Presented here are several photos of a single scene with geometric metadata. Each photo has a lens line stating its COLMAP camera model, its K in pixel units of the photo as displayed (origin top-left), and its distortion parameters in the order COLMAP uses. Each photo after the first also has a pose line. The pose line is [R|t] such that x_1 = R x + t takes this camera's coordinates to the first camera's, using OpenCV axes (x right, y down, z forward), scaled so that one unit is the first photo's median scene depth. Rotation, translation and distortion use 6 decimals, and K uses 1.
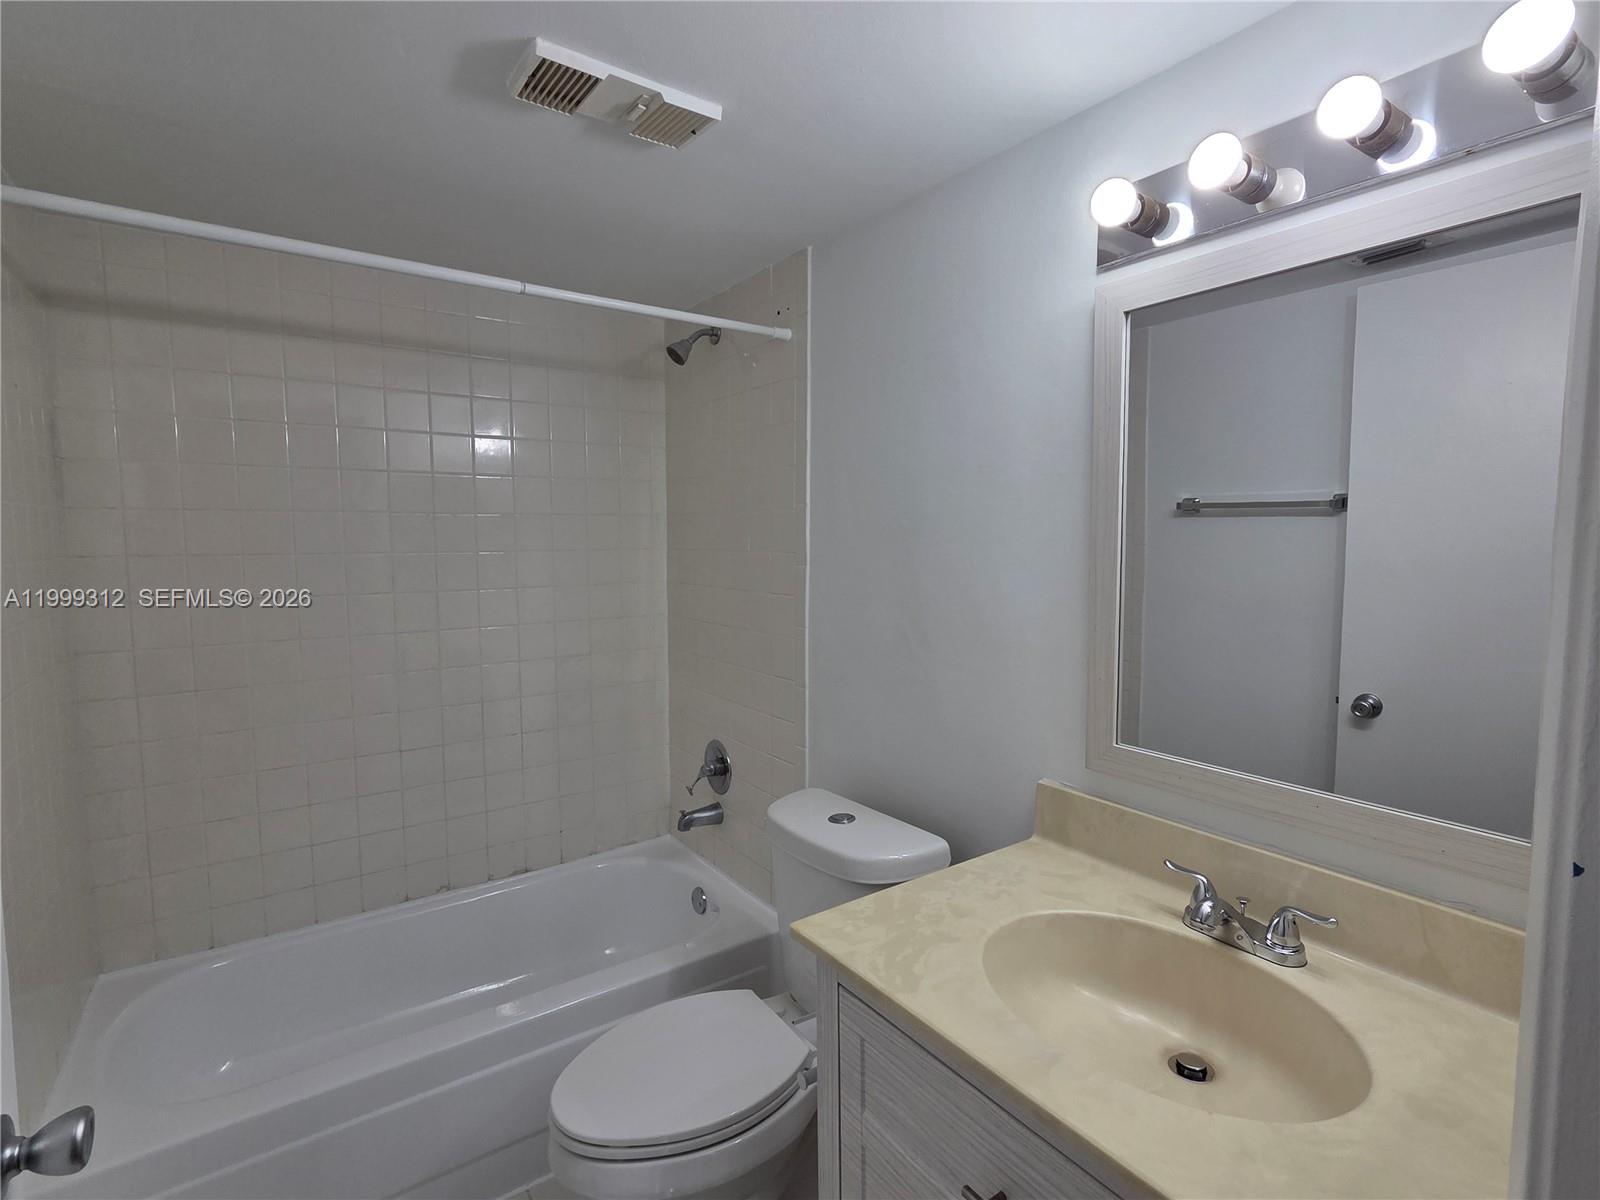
lens RADIAL K [[770.2, 0, 798.7], [0, 770.2, 599.6], [0, 0, 1]] dist [-0.000551, 0.000090]
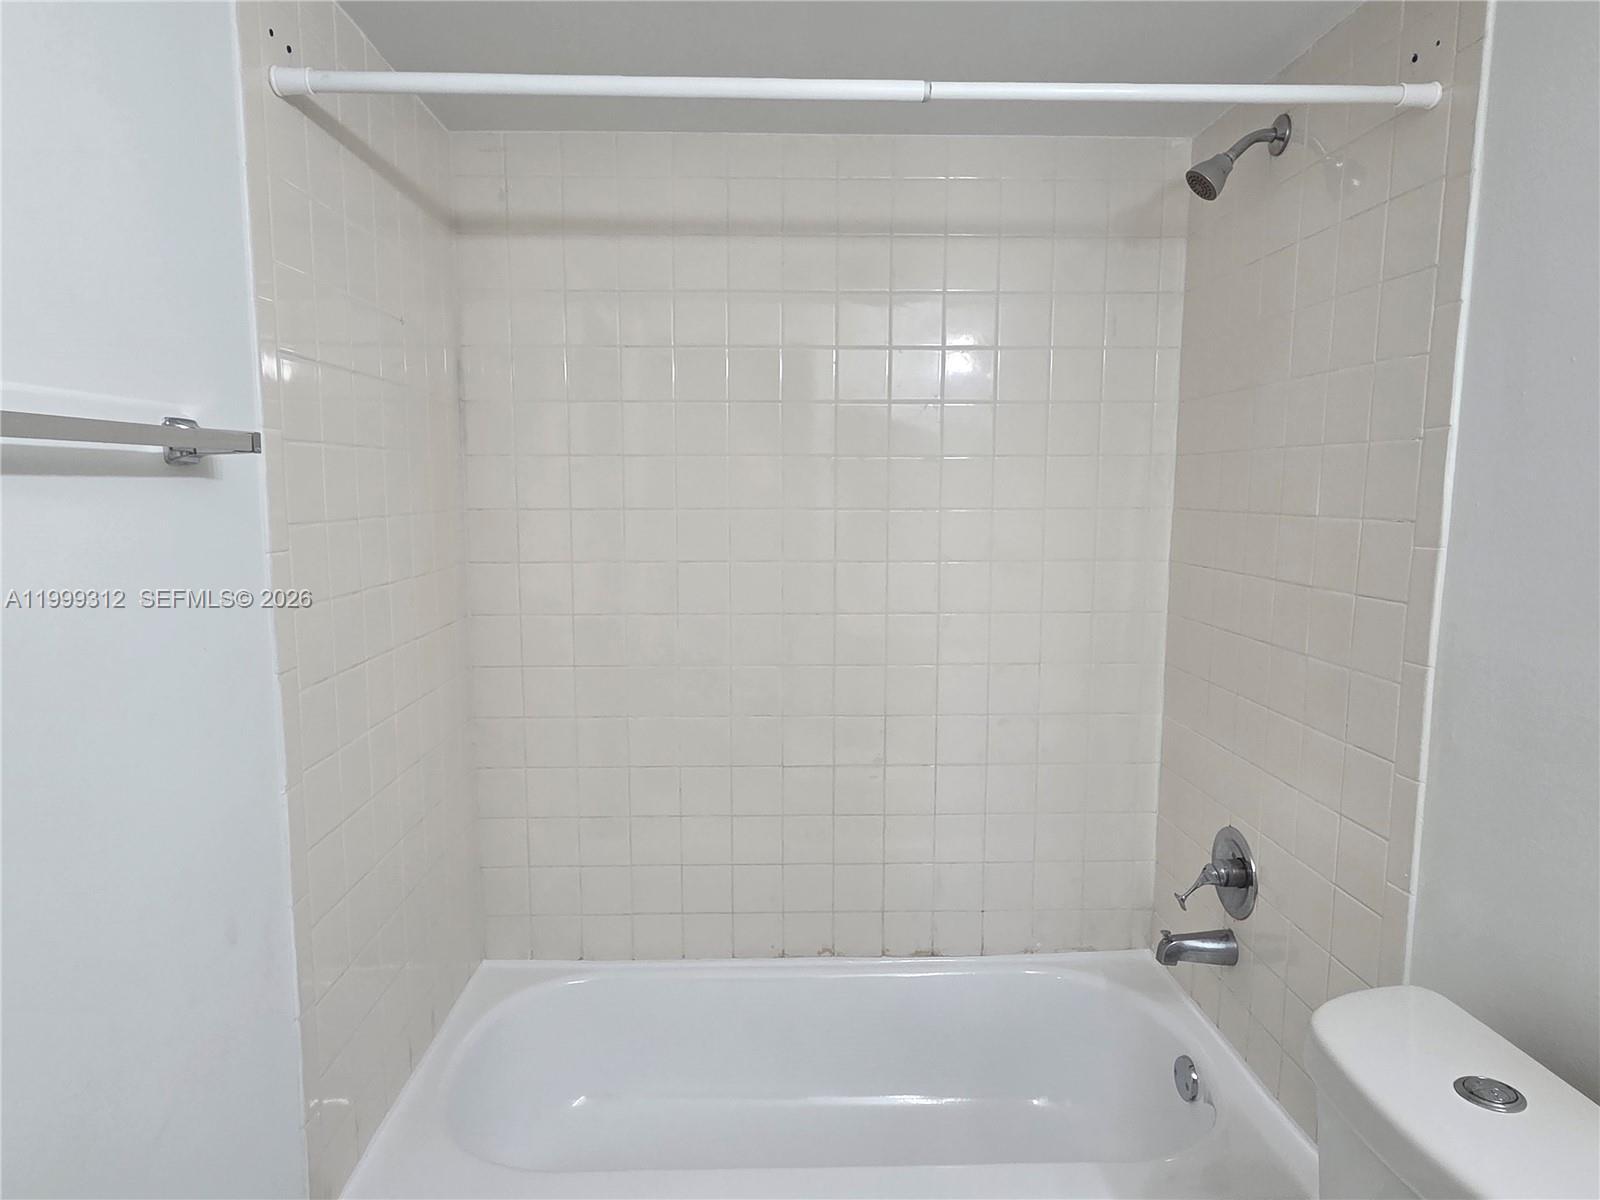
lens RADIAL K [[942.2, 0, 794.0], [0, 942.2, 593.6], [0, 0, 1]] dist [0.012713, -0.003082]
pose [[0.831970, 0.066176, -0.550860, 0.001714], [-0.047304, 0.997707, 0.048414, -0.020447], [0.552801, -0.014221, 0.833192, 0.201888]]
